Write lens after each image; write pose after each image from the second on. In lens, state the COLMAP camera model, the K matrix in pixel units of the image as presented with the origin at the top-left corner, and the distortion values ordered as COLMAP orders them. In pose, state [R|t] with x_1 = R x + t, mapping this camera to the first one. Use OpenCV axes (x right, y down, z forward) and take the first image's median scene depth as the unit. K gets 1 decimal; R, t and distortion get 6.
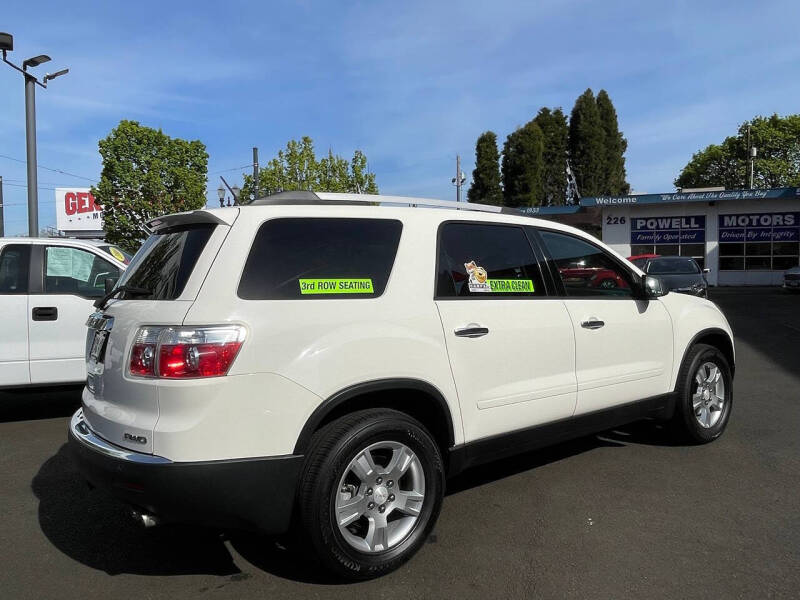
lens RADIAL K [[569.3, 0, 395.5], [0, 569.3, 293.3], [0, 0, 1]] dist [-0.006464, -0.002747]
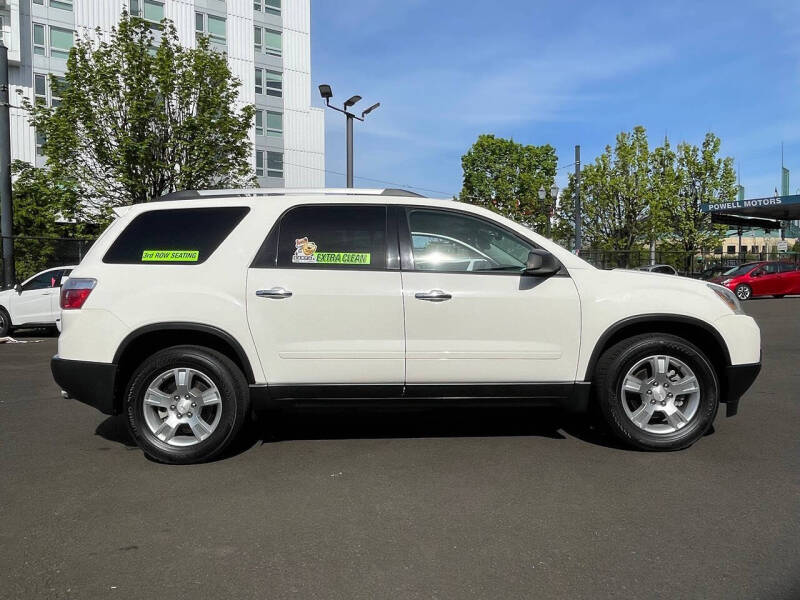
lens RADIAL K [[569.3, 0, 422.7], [0, 569.3, 308.7], [0, 0, 1]] dist [-0.006464, -0.002747]
pose [[0.817489, 0.037299, -0.574736, 0.951265], [-0.023231, 0.999224, 0.031805, 0.045599], [0.575476, -0.012649, 0.817721, 0.151835]]
